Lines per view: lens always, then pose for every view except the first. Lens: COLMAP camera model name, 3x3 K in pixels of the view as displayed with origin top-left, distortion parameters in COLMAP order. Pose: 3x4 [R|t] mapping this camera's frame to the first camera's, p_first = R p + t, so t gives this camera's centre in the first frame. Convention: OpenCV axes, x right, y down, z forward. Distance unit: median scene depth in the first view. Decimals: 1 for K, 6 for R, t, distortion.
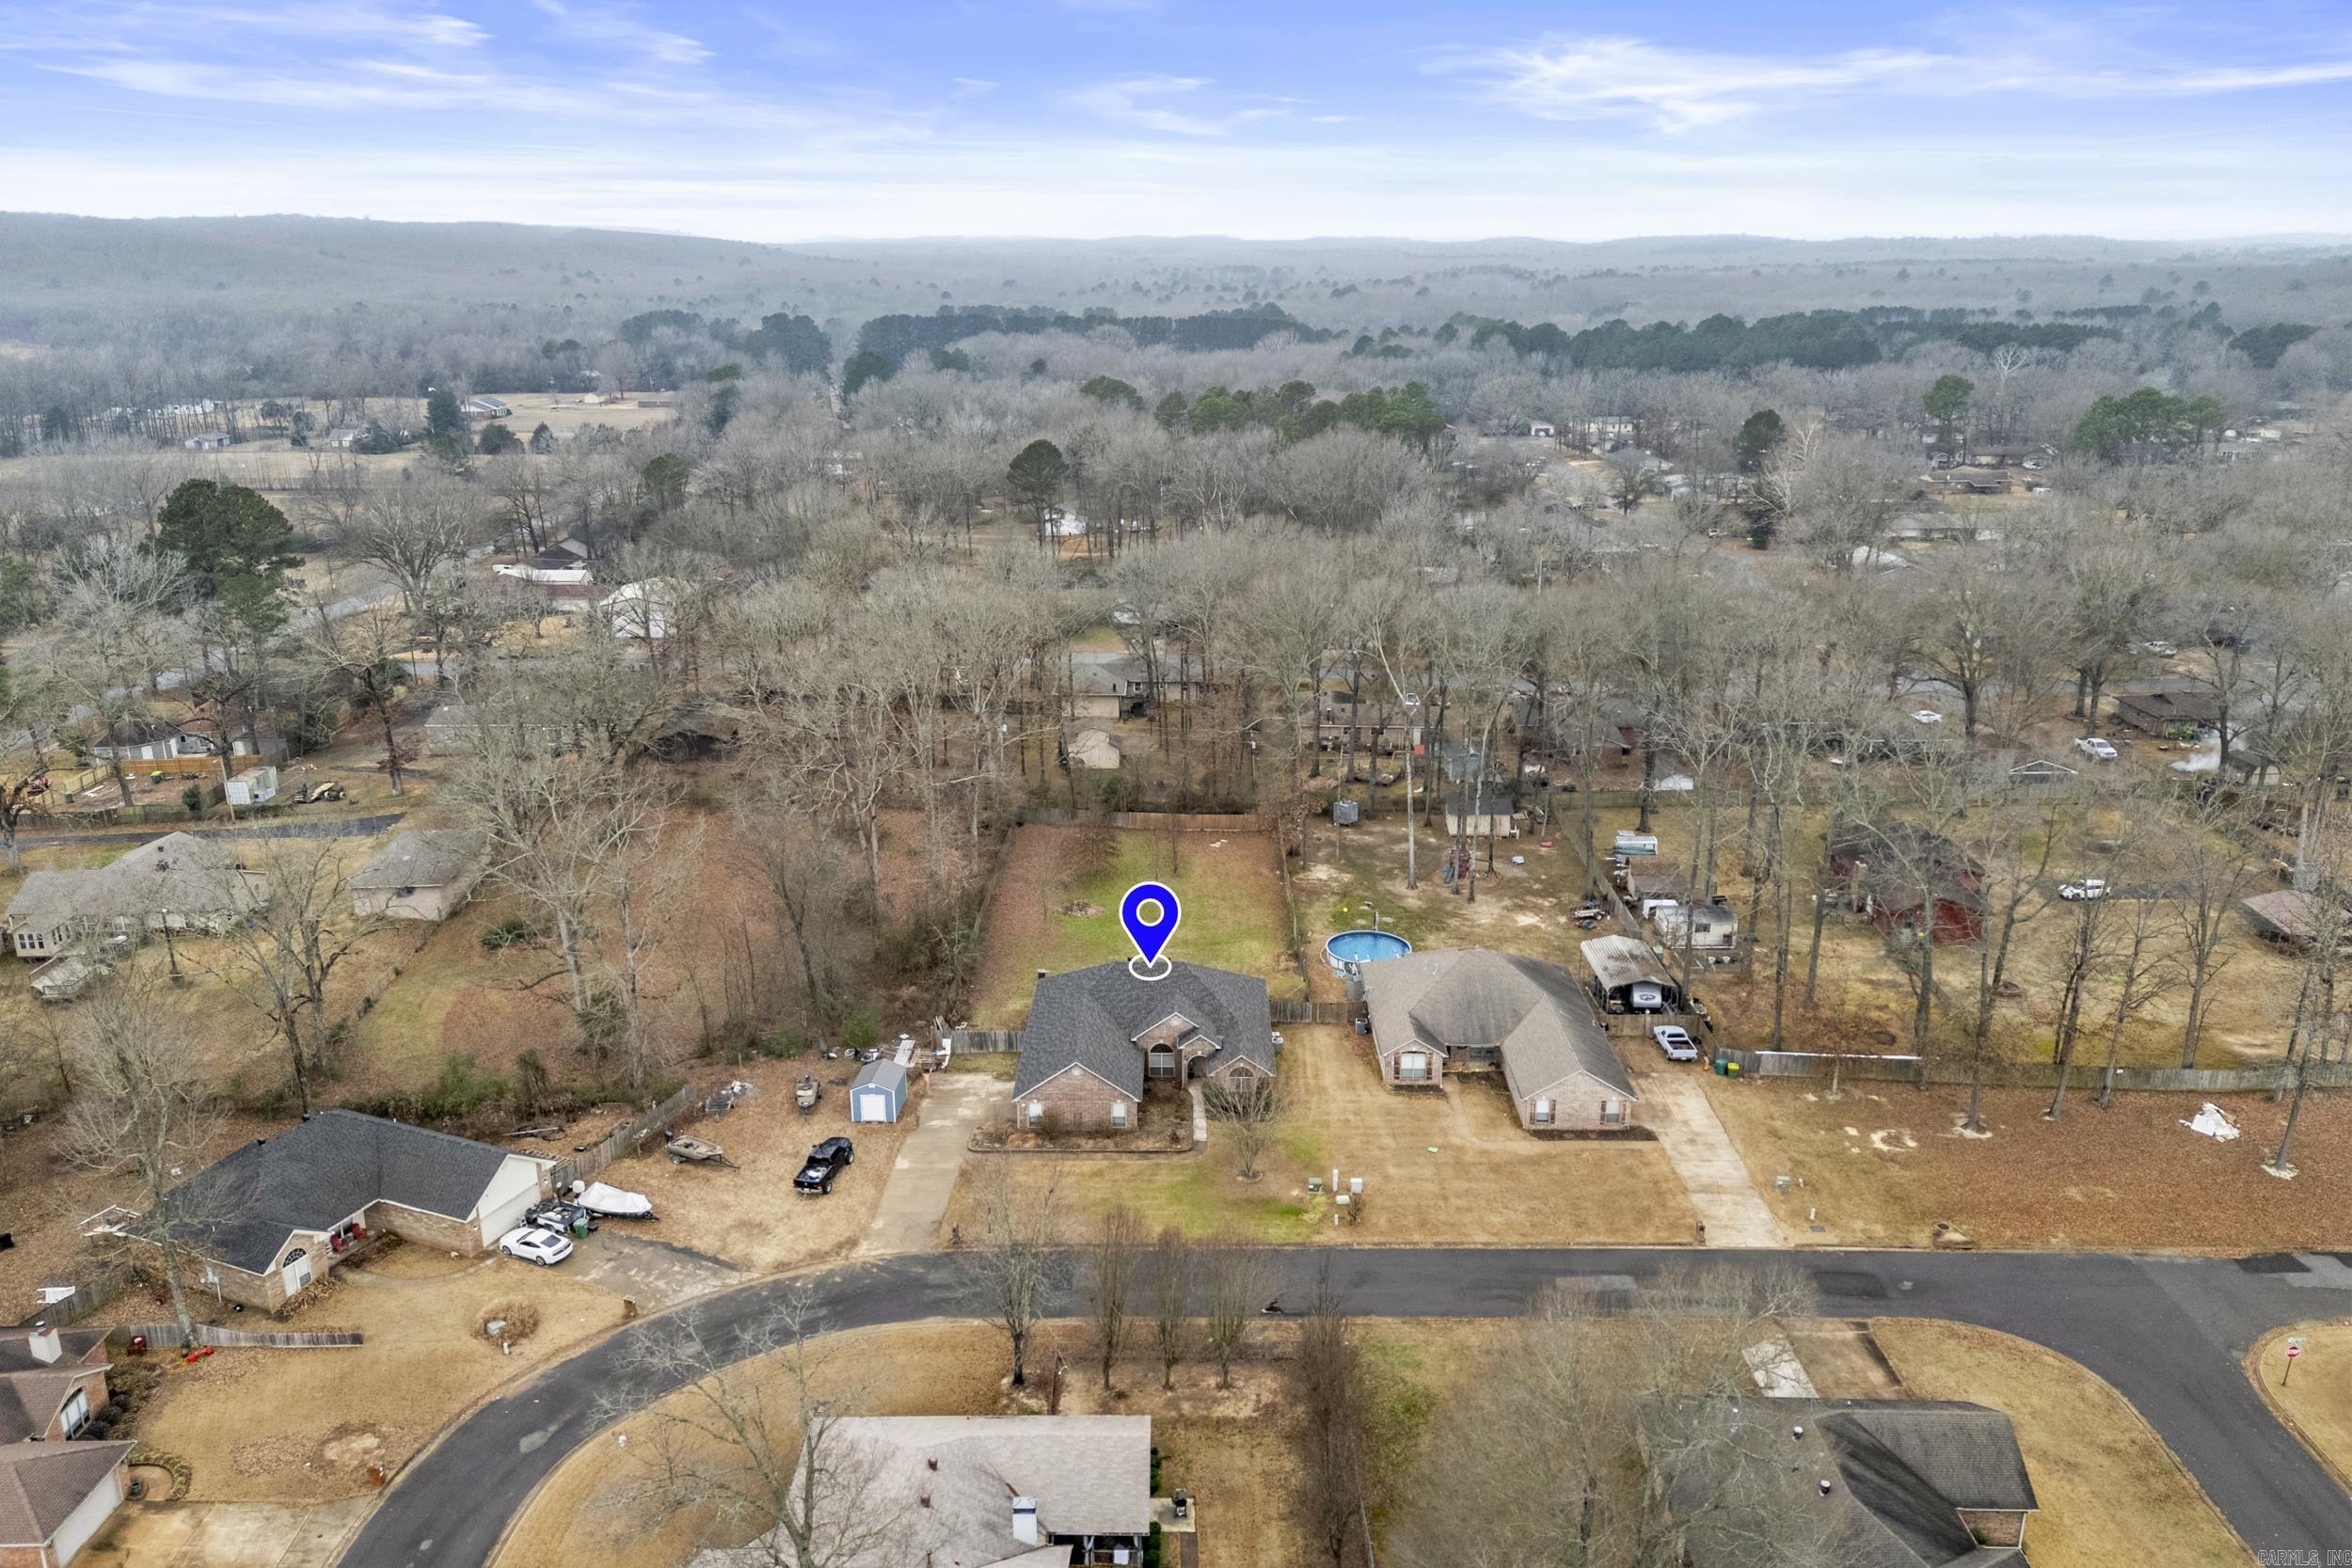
lens RADIAL K [[1976.2, 0, 1176.0], [0, 1976.2, 784.0], [0, 0, 1]] dist [0.034177, 0.004474]
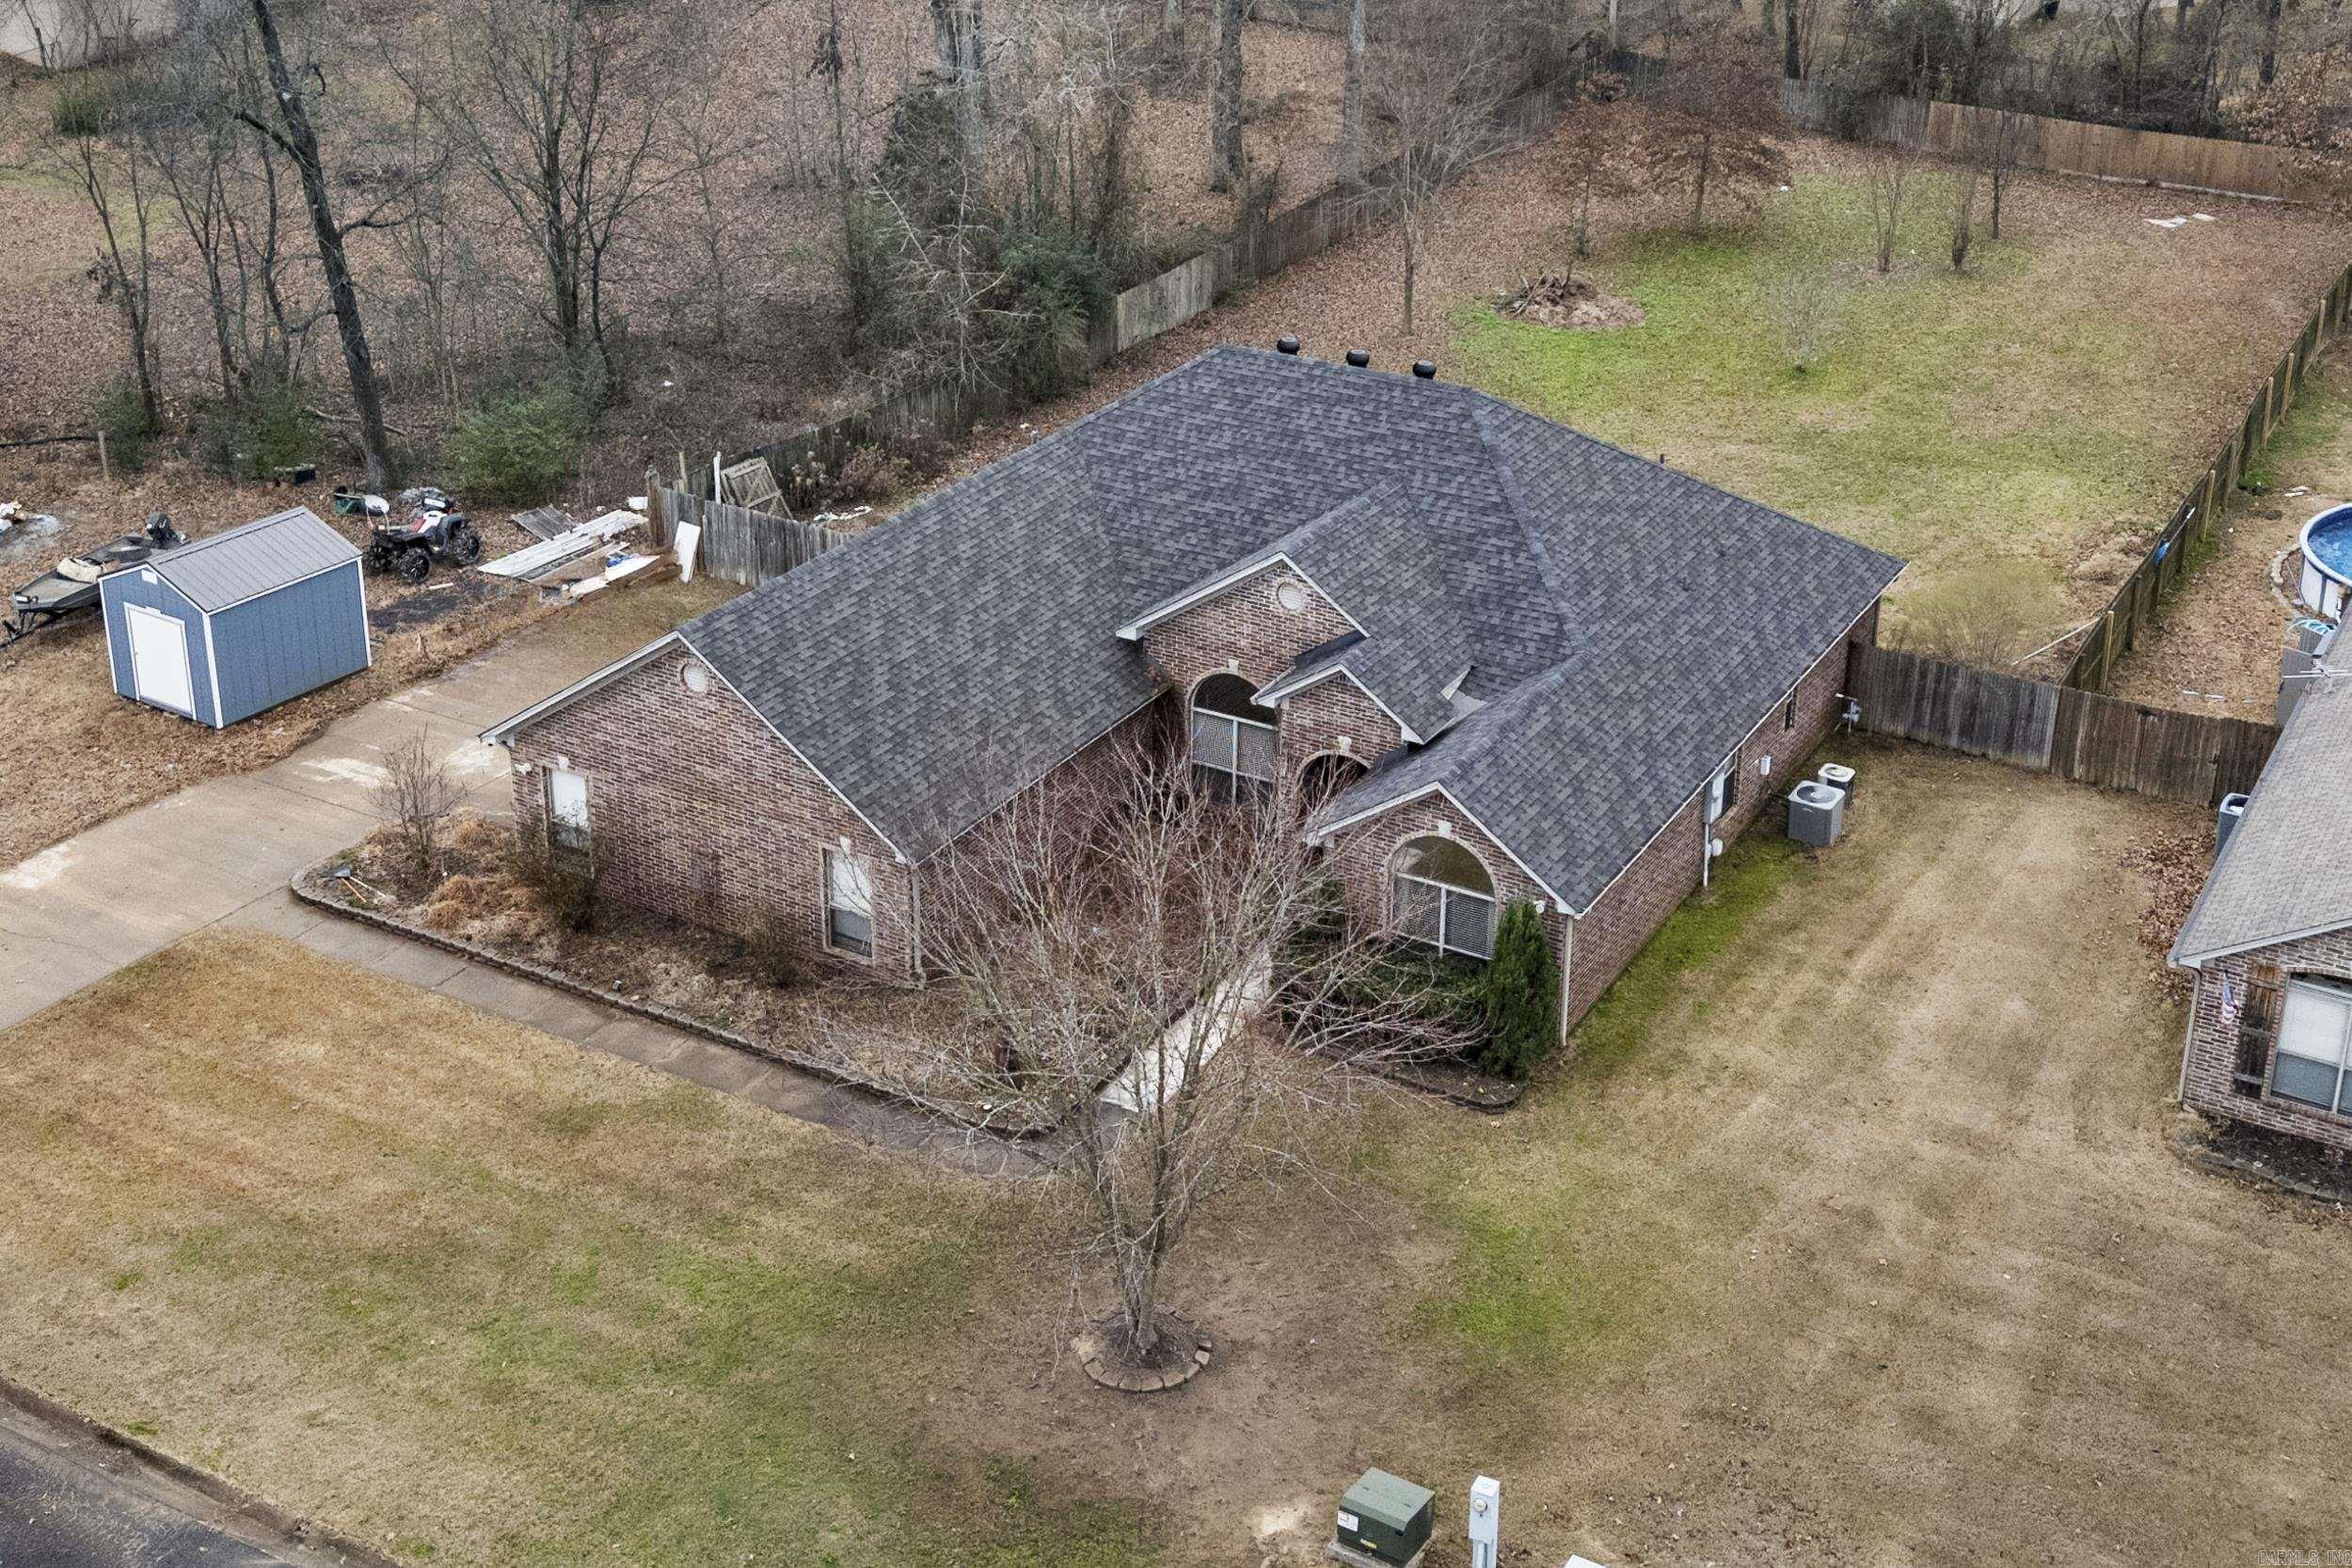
lens RADIAL K [[2593.6, 0, 1176.0], [0, 2593.6, 784.0], [0, 0, 1]] dist [0.031816, 0.014867]
pose [[0.882308, 0.228691, -0.411380, 0.121355], [-0.177119, 0.971102, 0.159970, 0.095277], [0.436075, -0.068280, 0.897316, 0.720167]]
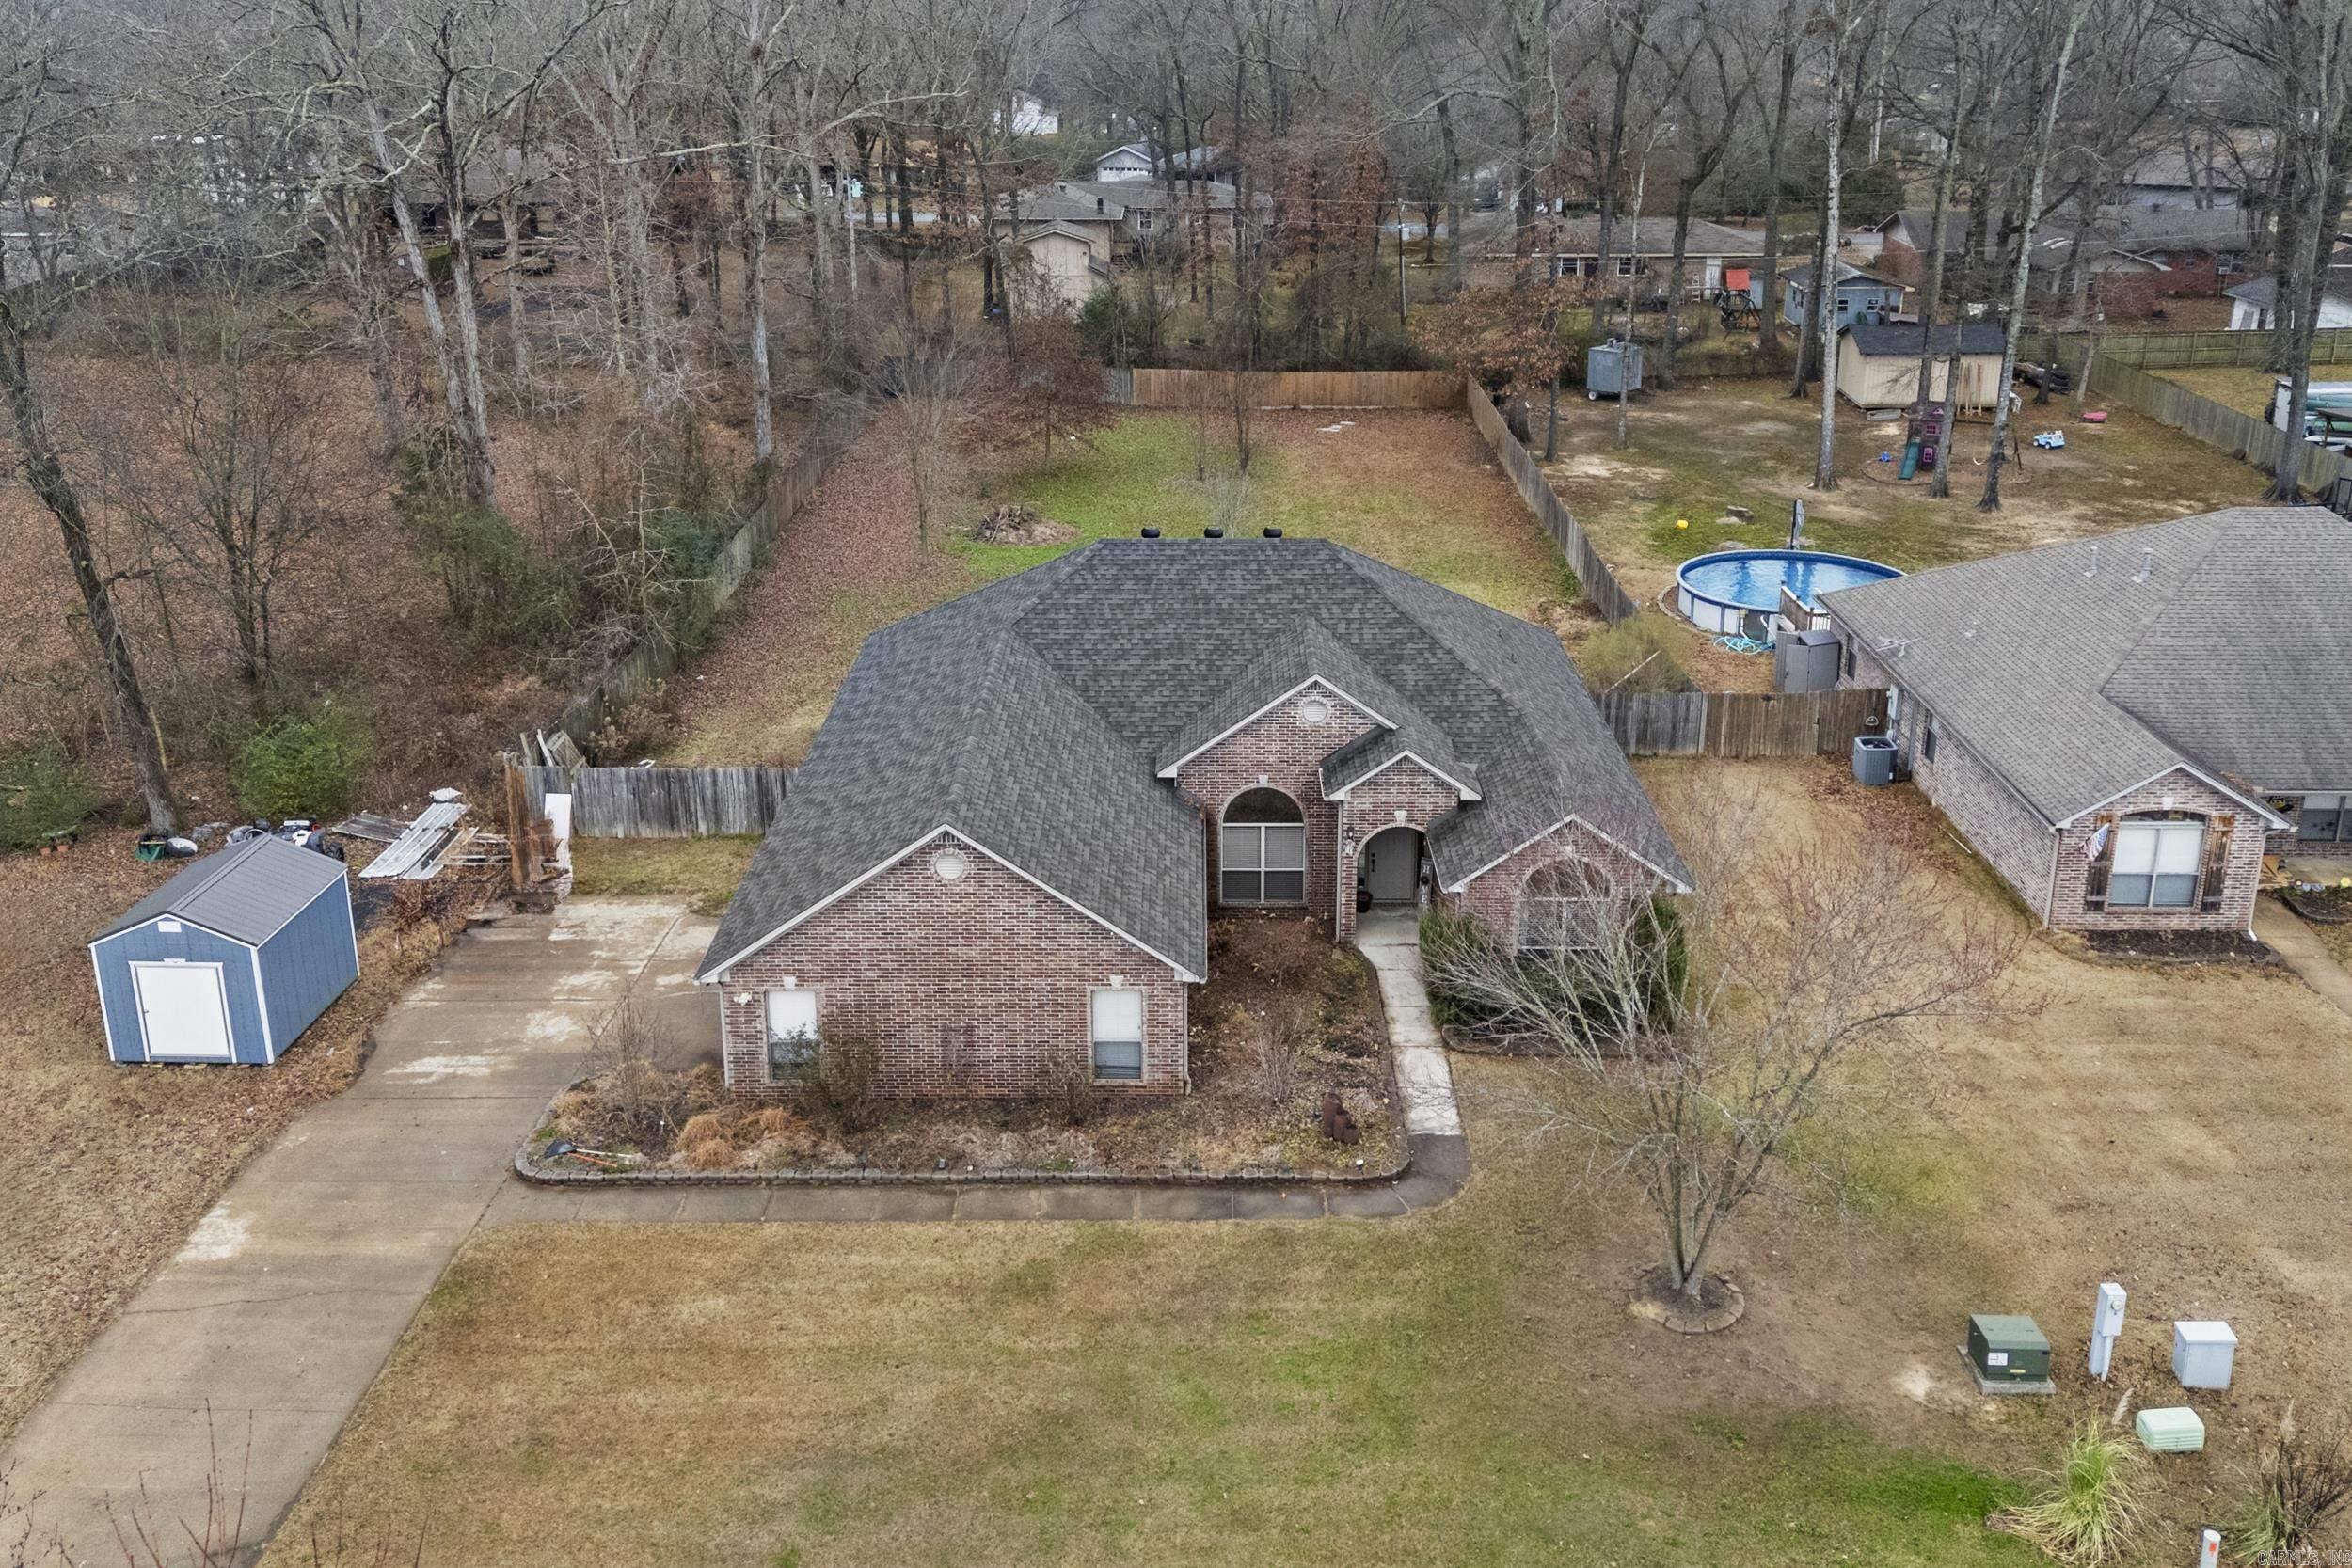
lens RADIAL K [[1976.2, 0, 1176.0], [0, 1976.2, 784.0], [0, 0, 1]] dist [0.034177, 0.004474]
pose [[0.999984, -0.000676, 0.005664, -0.021836], [0.000466, 0.999314, 0.037039, 0.120698], [-0.005685, -0.037035, 0.999298, 0.717454]]
